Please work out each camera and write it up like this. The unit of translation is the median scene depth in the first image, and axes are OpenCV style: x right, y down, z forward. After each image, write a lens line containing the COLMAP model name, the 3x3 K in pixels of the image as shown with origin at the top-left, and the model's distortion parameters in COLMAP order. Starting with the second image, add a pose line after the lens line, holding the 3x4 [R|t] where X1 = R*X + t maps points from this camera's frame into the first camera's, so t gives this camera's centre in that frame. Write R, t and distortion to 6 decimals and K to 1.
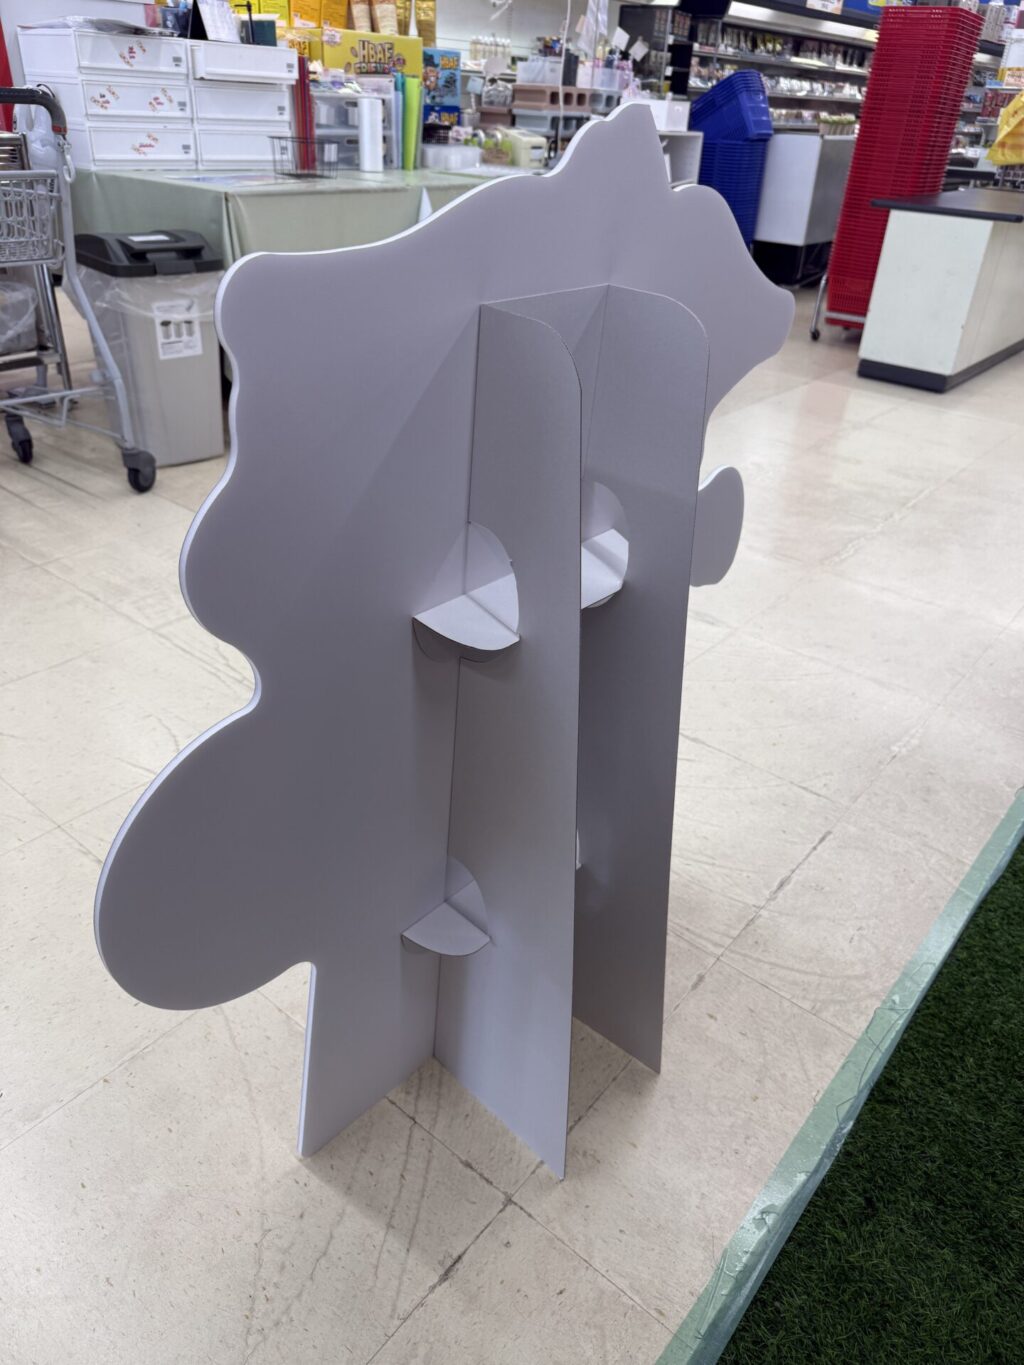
lens RADIAL K [[960.8, 0, 502.2], [0, 960.8, 685.1], [0, 0, 1]] dist [0.001113, -0.008047]
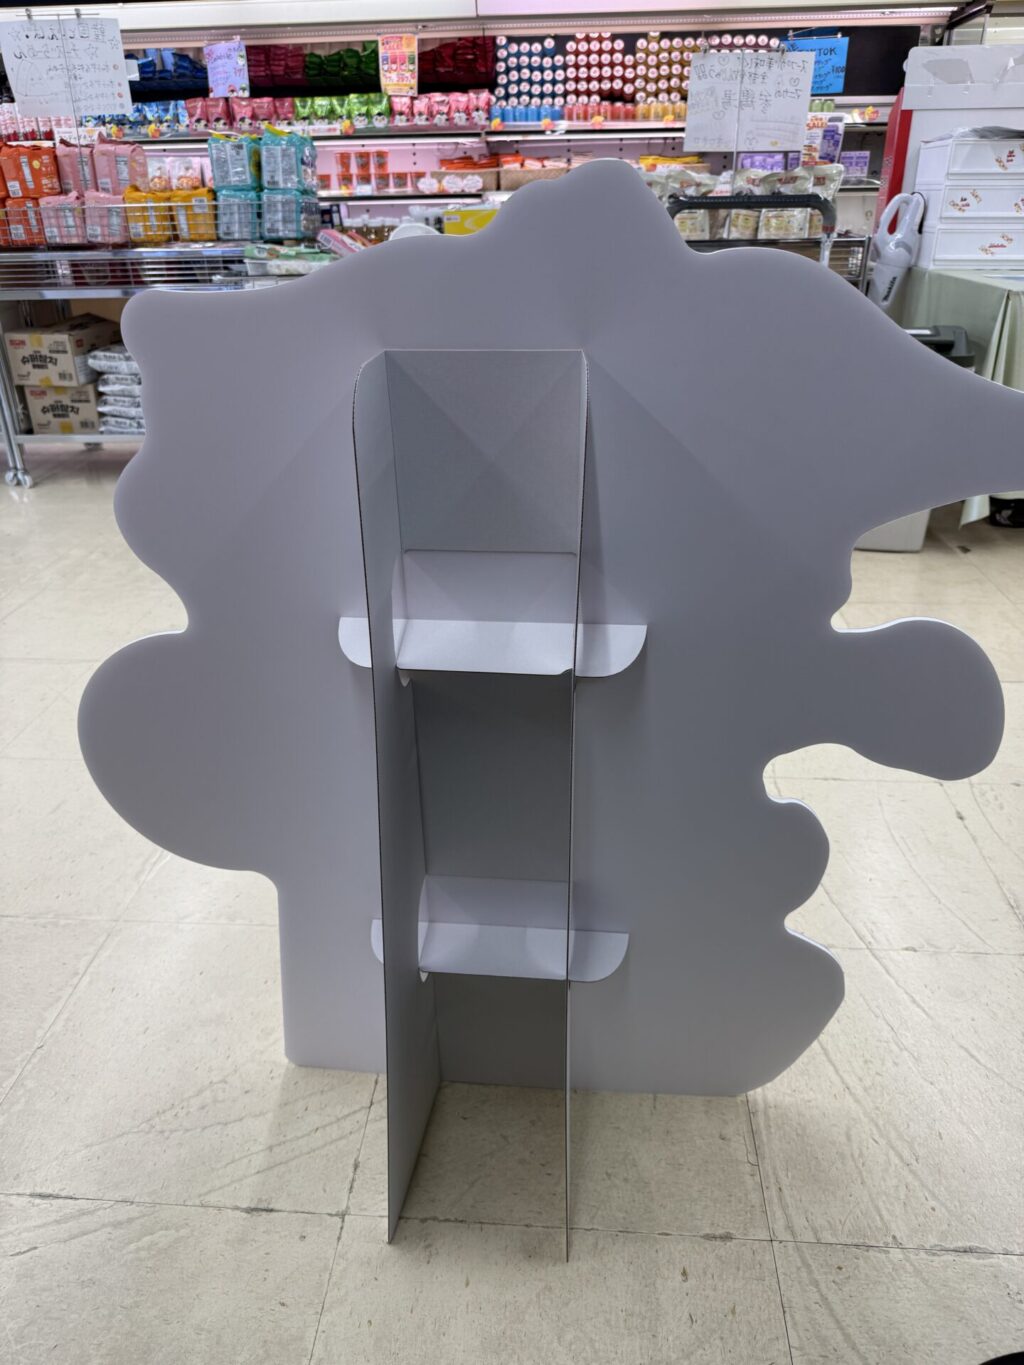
lens RADIAL K [[960.8, 0, 505.7], [0, 960.8, 676.4], [0, 0, 1]] dist [0.001113, -0.008047]
pose [[0.586586, 0.317437, -0.745084, 0.520851], [-0.389871, 0.917052, 0.083767, -0.104763], [0.709871, 0.241350, 0.661689, 0.238323]]
